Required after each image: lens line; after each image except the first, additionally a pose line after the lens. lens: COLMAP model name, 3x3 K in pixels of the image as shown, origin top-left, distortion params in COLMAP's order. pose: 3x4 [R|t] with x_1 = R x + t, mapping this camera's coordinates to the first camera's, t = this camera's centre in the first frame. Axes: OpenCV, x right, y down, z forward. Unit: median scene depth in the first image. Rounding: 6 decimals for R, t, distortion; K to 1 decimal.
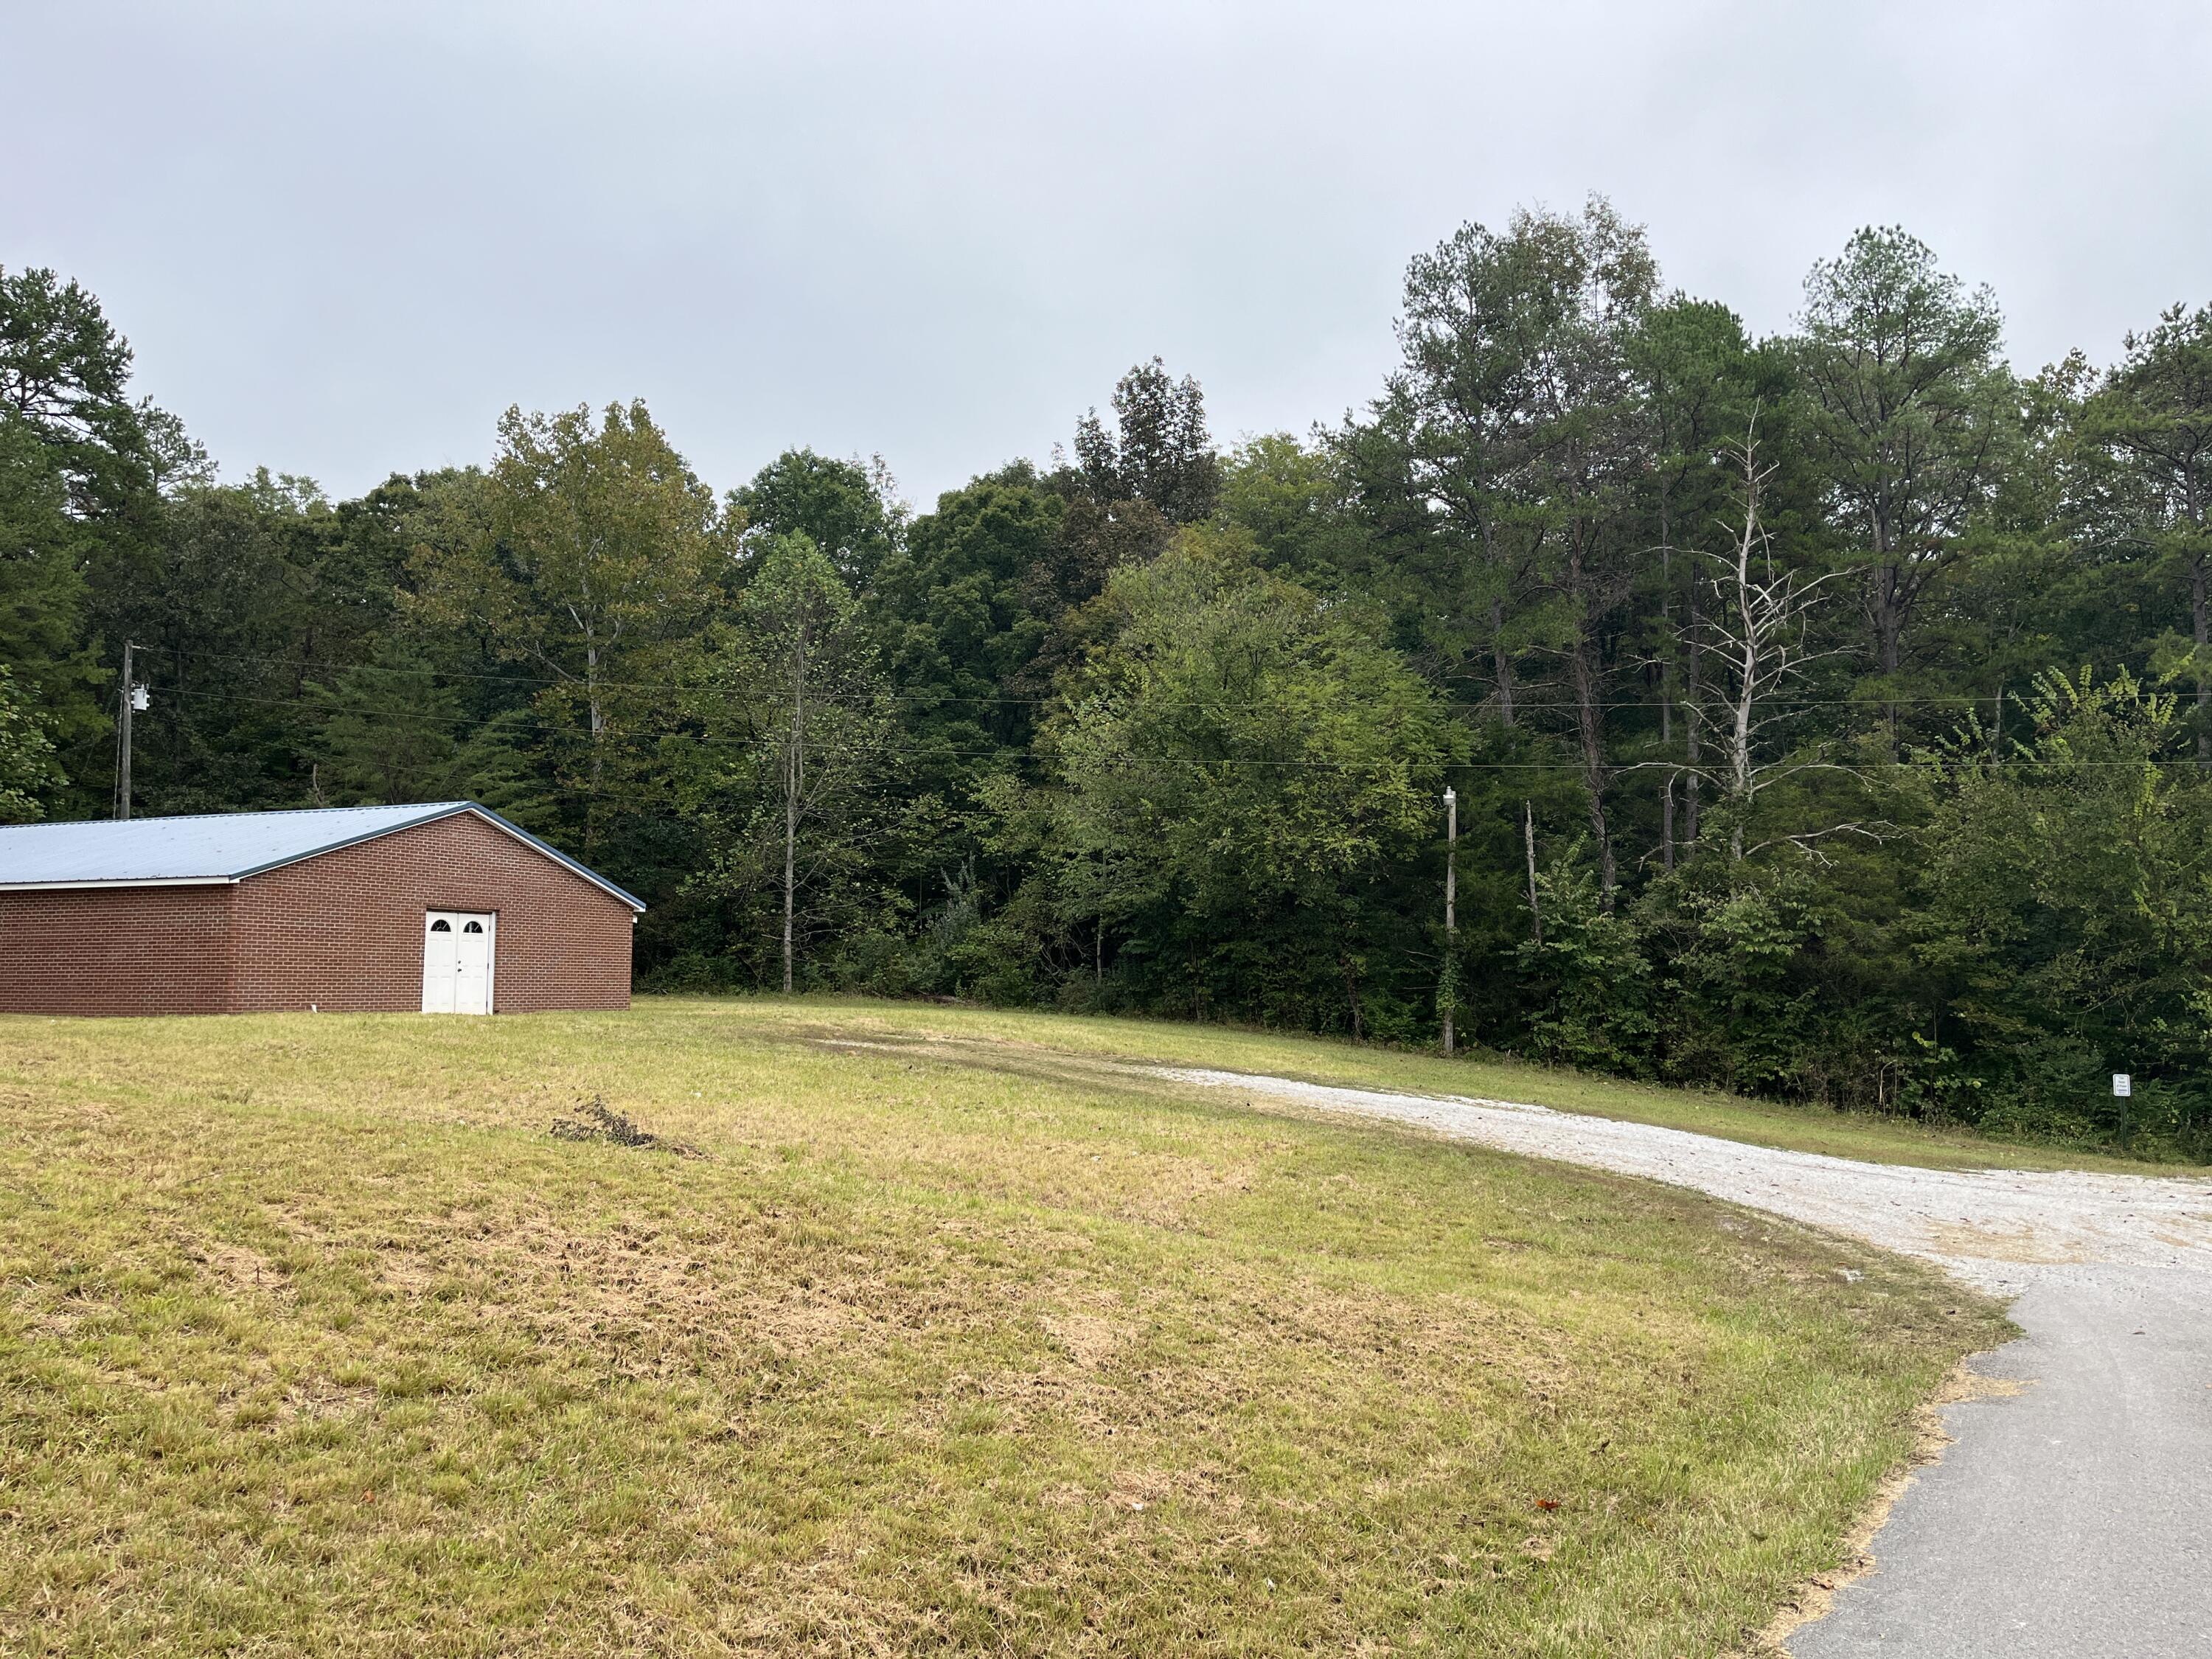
lens RADIAL K [[1668.4, 0, 1118.7], [0, 1668.4, 847.1], [0, 0, 1]] dist [0.080834, -0.102689]
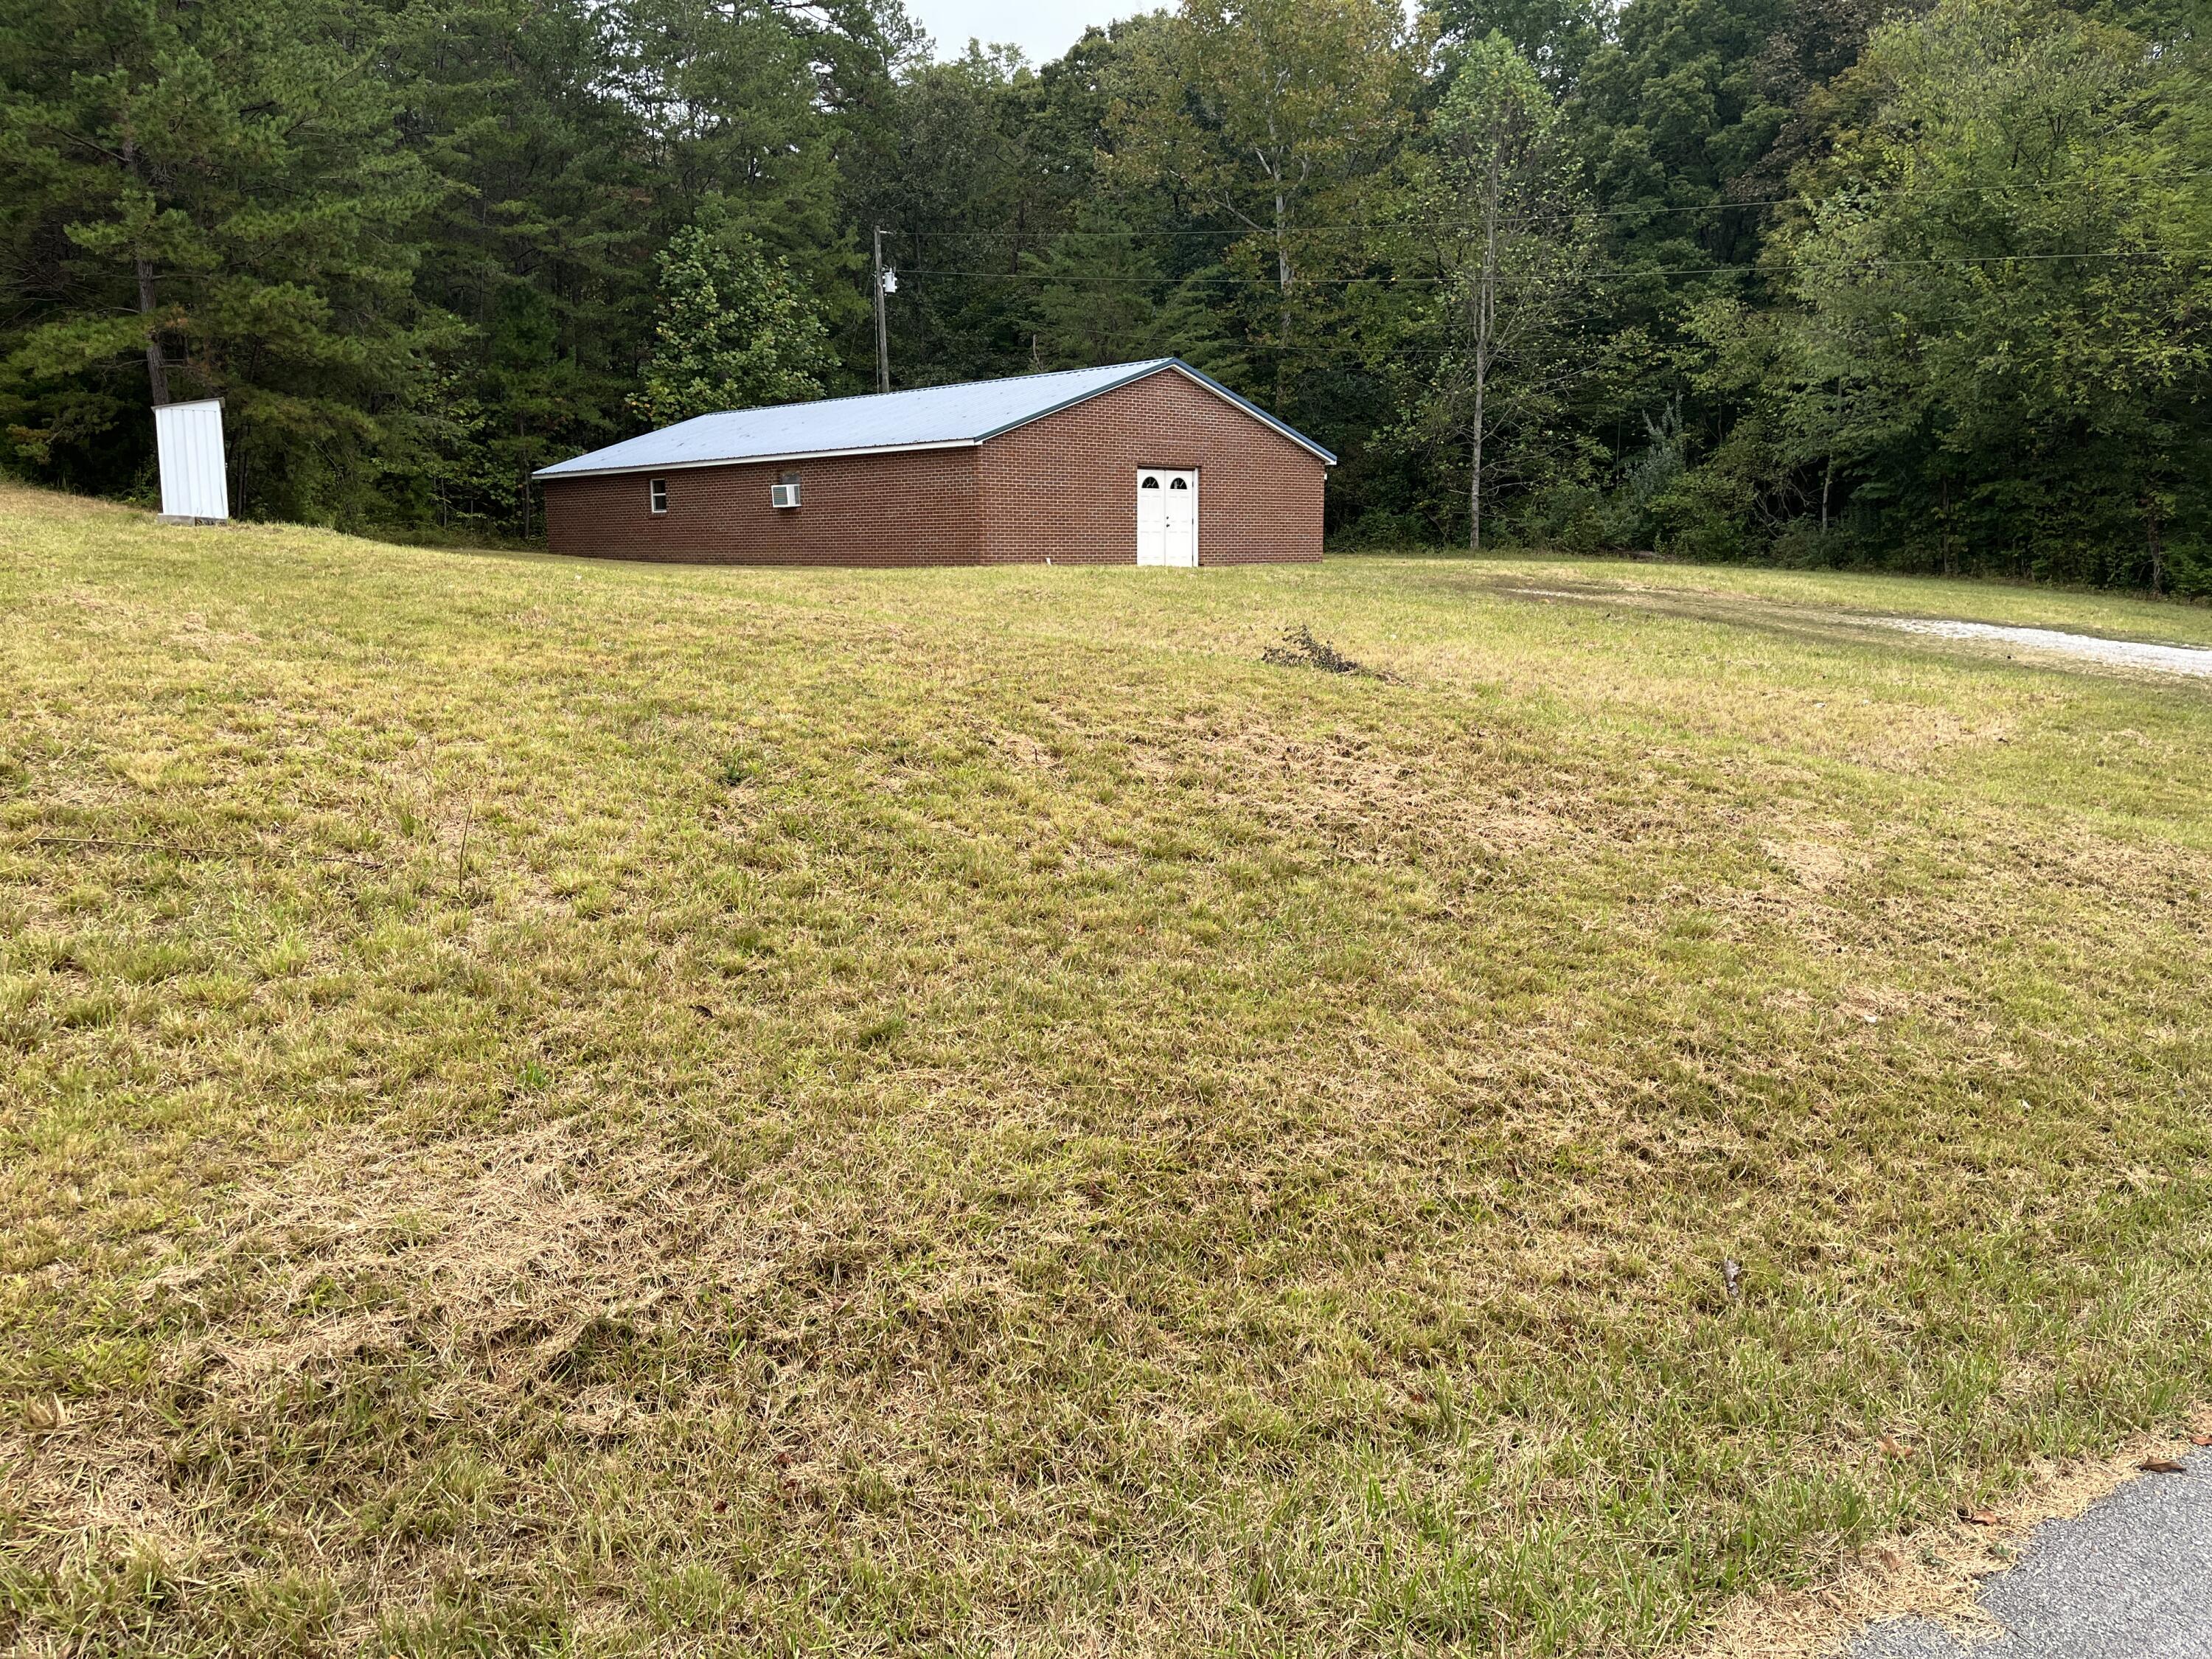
lens RADIAL K [[1668.4, 0, 1102.2], [0, 1668.4, 846.1], [0, 0, 1]] dist [0.080834, -0.102689]
pose [[0.918330, 0.058913, -0.391406, -0.002789], [0.042346, 0.968562, 0.245140, 0.005529], [0.393544, -0.241694, 0.886965, -0.000877]]
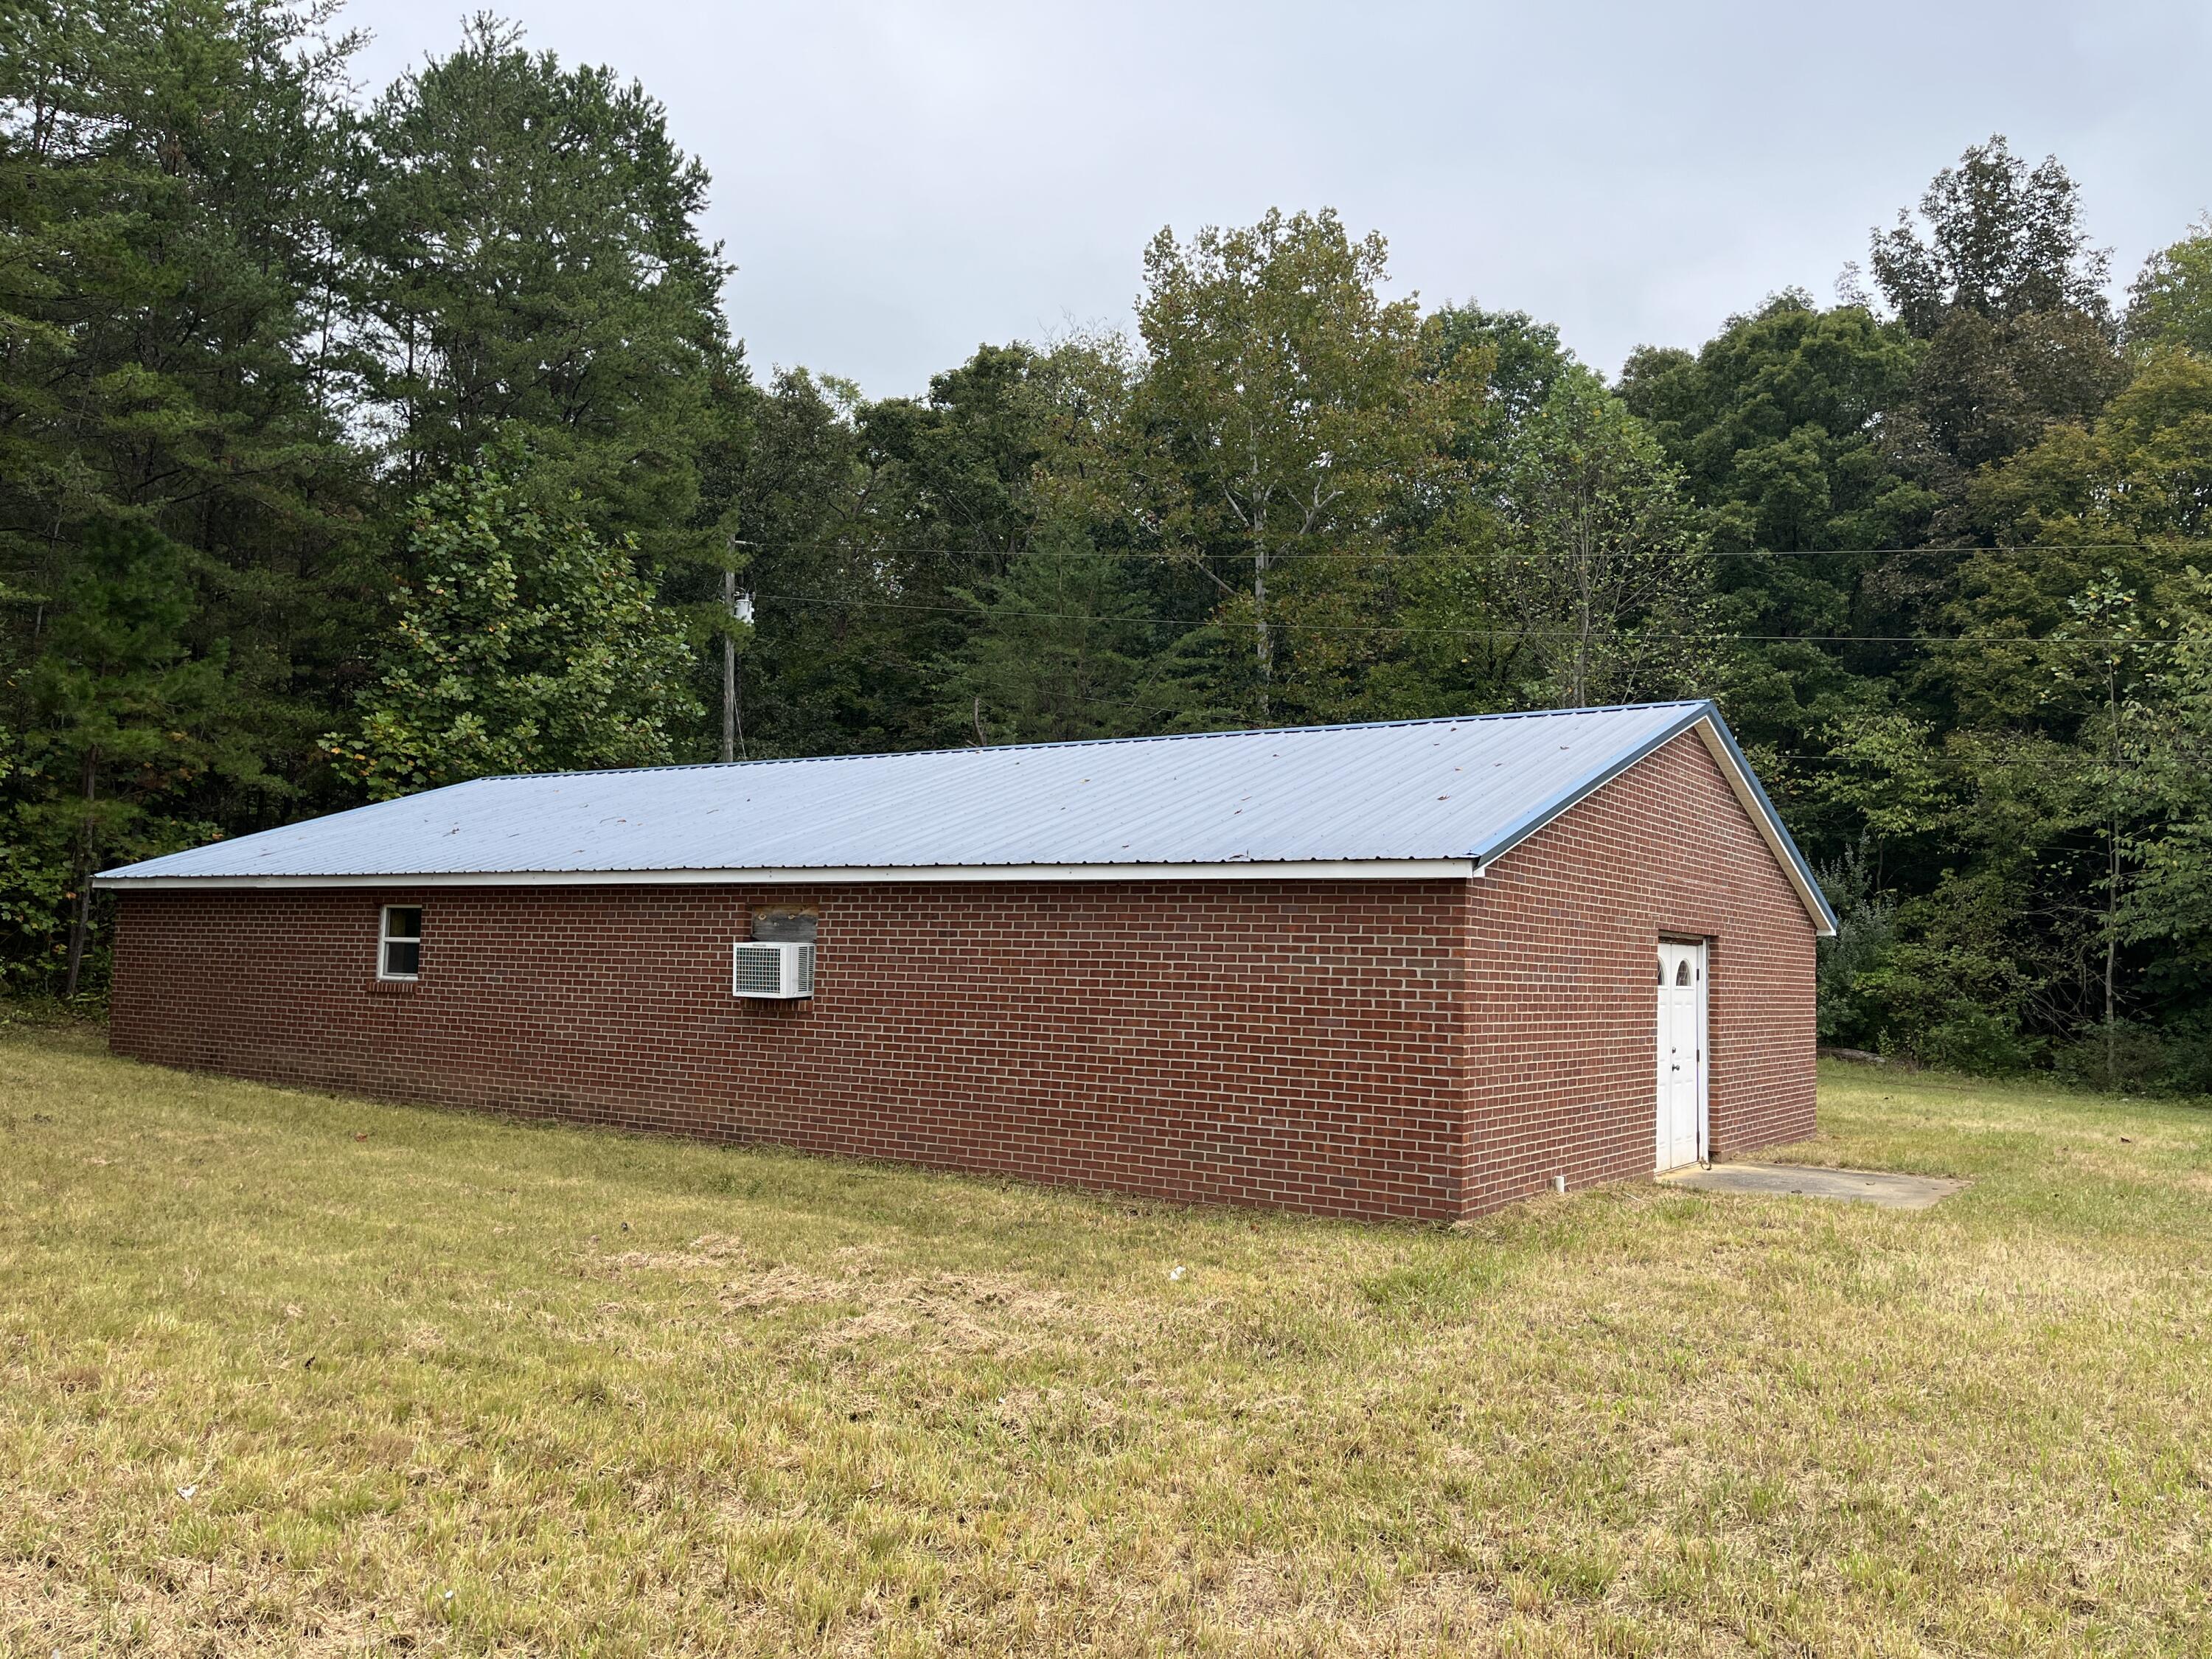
lens RADIAL K [[1668.4, 0, 1123.9], [0, 1668.4, 839.6], [0, 0, 1]] dist [0.080834, -0.102689]
pose [[0.980324, 0.011619, -0.197055, -0.292199], [-0.010429, 0.999921, 0.007075, 0.005859], [0.197122, -0.004880, 0.980367, 0.338827]]
